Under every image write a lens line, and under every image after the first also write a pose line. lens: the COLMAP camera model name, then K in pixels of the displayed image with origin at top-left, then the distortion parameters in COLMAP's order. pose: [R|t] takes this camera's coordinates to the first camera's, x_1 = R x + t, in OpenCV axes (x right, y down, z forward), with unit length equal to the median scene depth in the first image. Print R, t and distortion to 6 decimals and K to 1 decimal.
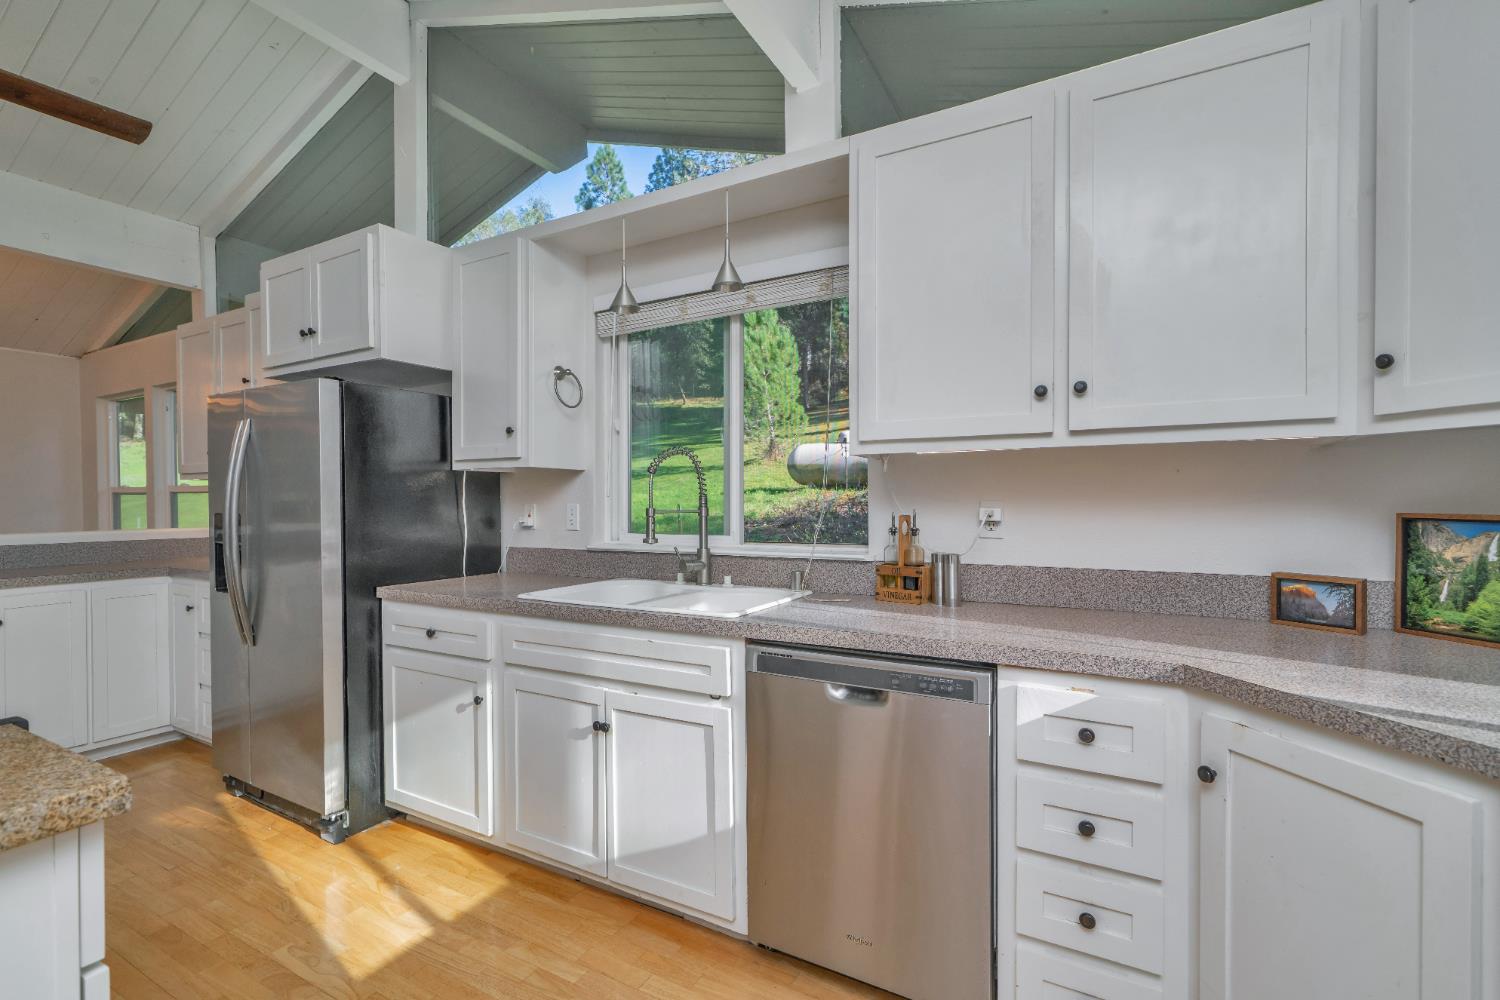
lens RADIAL K [[673.8, 0, 732.5], [0, 673.8, 504.4], [0, 0, 1]] dist [0.000070, 0.002398]
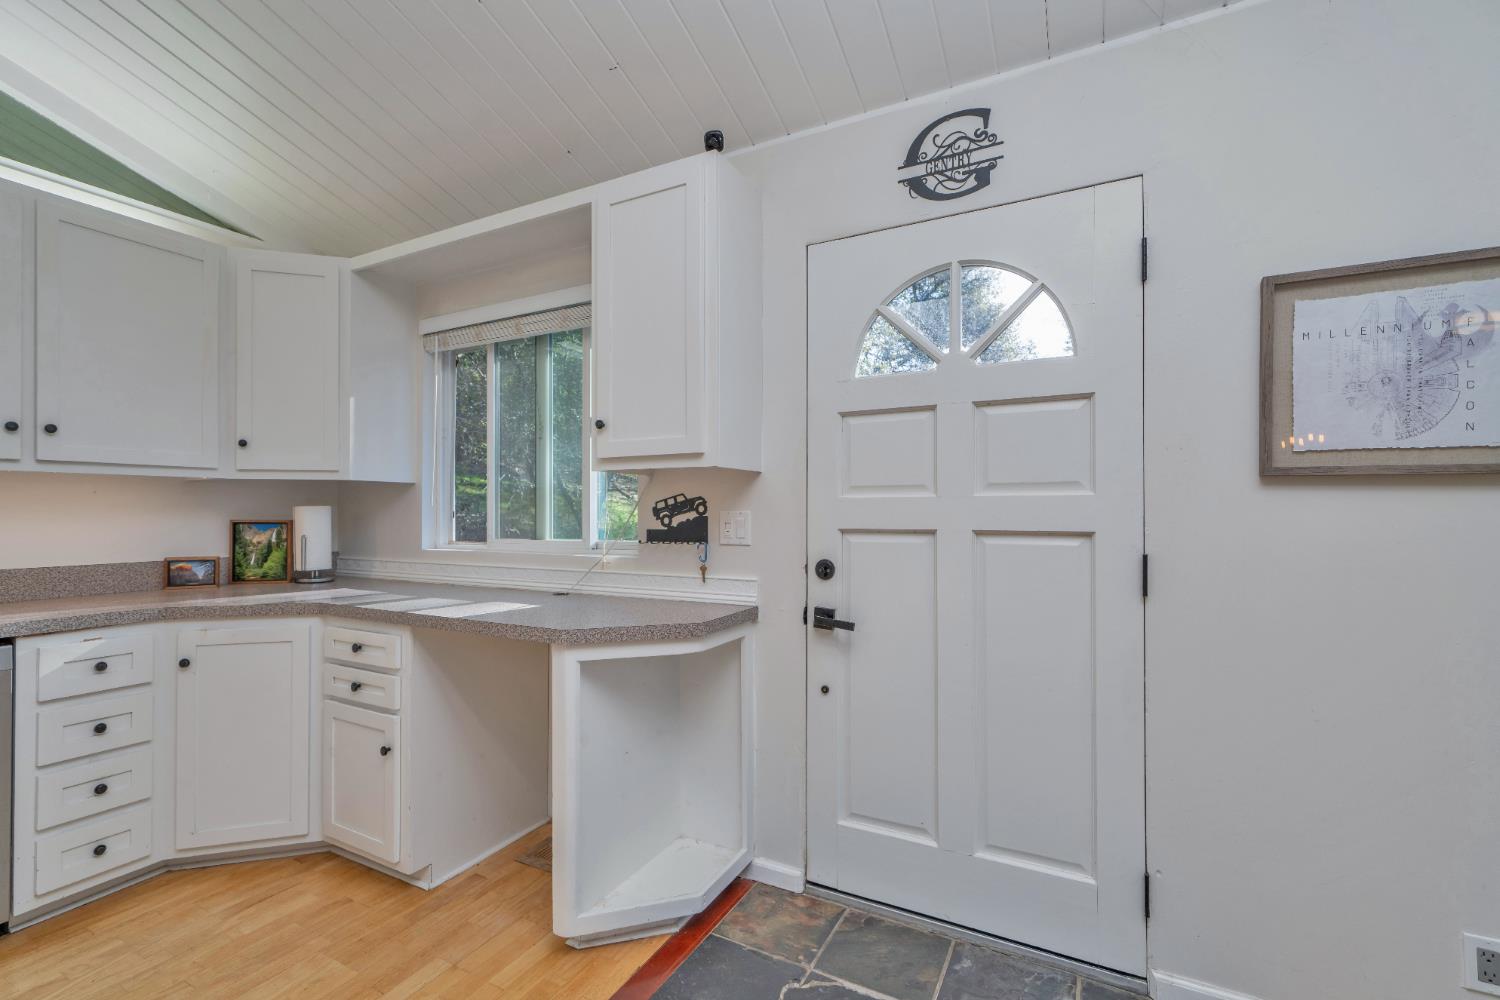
lens RADIAL K [[663.6, 0, 736.3], [0, 663.6, 508.4], [0, 0, 1]] dist [0.001985, 0.000980]
pose [[-0.022513, 0.009058, 0.999706, -0.694355], [0.009925, 0.999912, -0.008837, 0.009152], [-0.999697, 0.009723, -0.022600, -0.276906]]
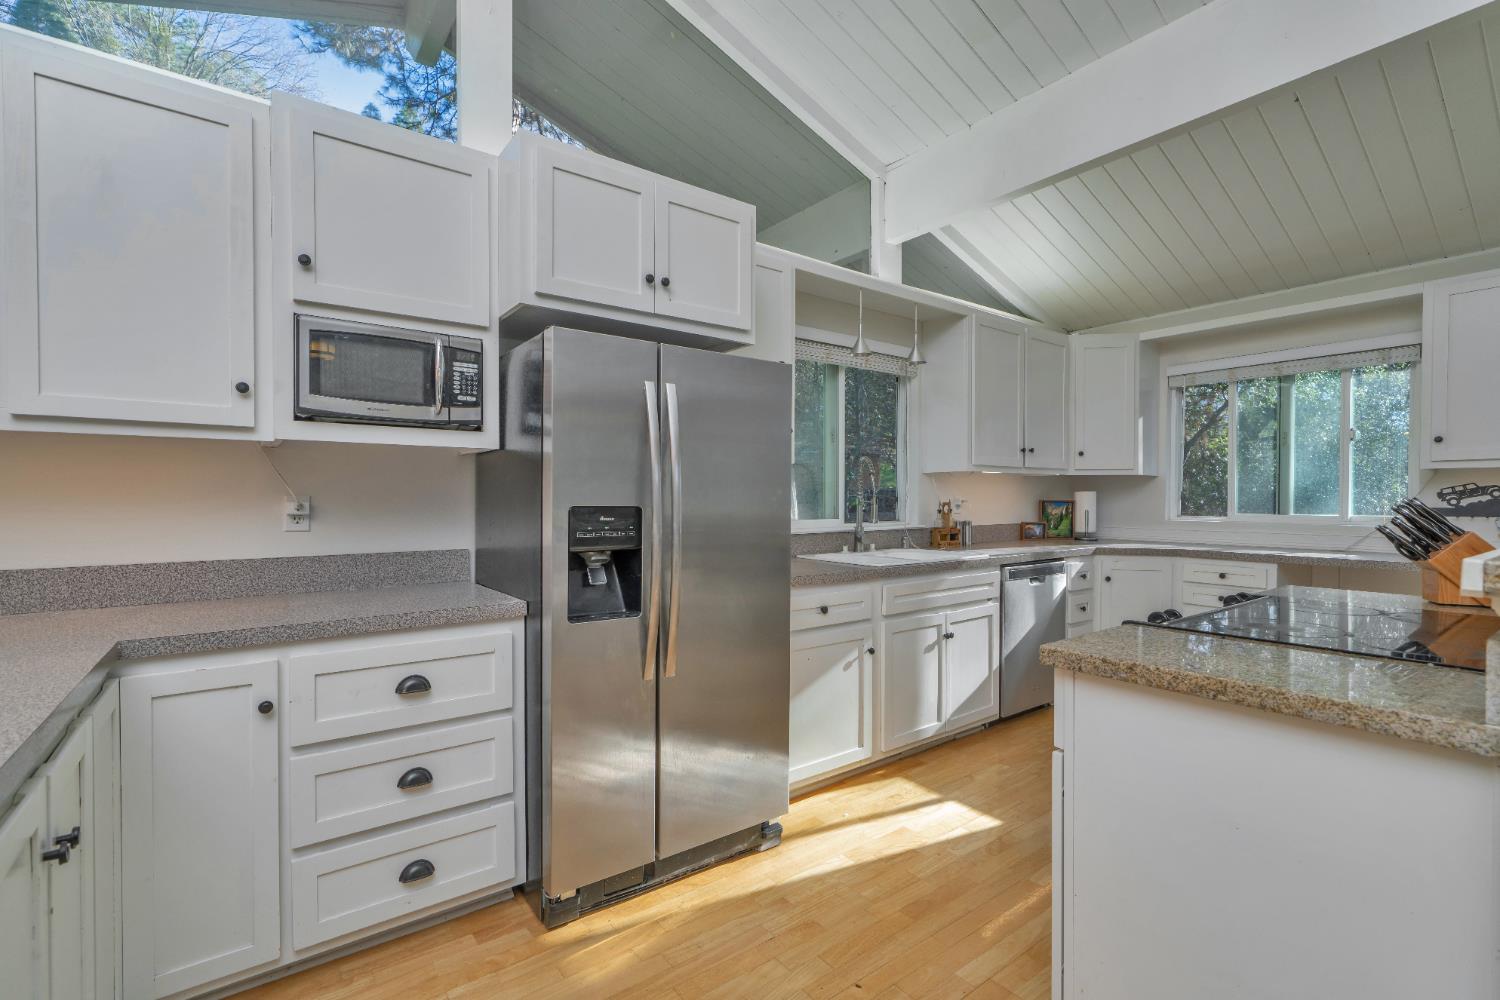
lens RADIAL K [[673.8, 0, 741.1], [0, 673.8, 509.8], [0, 0, 1]] dist [0.000070, 0.002398]
pose [[0.401562, -0.013519, 0.915732, -1.842145], [0.004047, 0.999907, 0.012986, 0.010236], [-0.915823, -0.001509, 0.401579, 0.812161]]
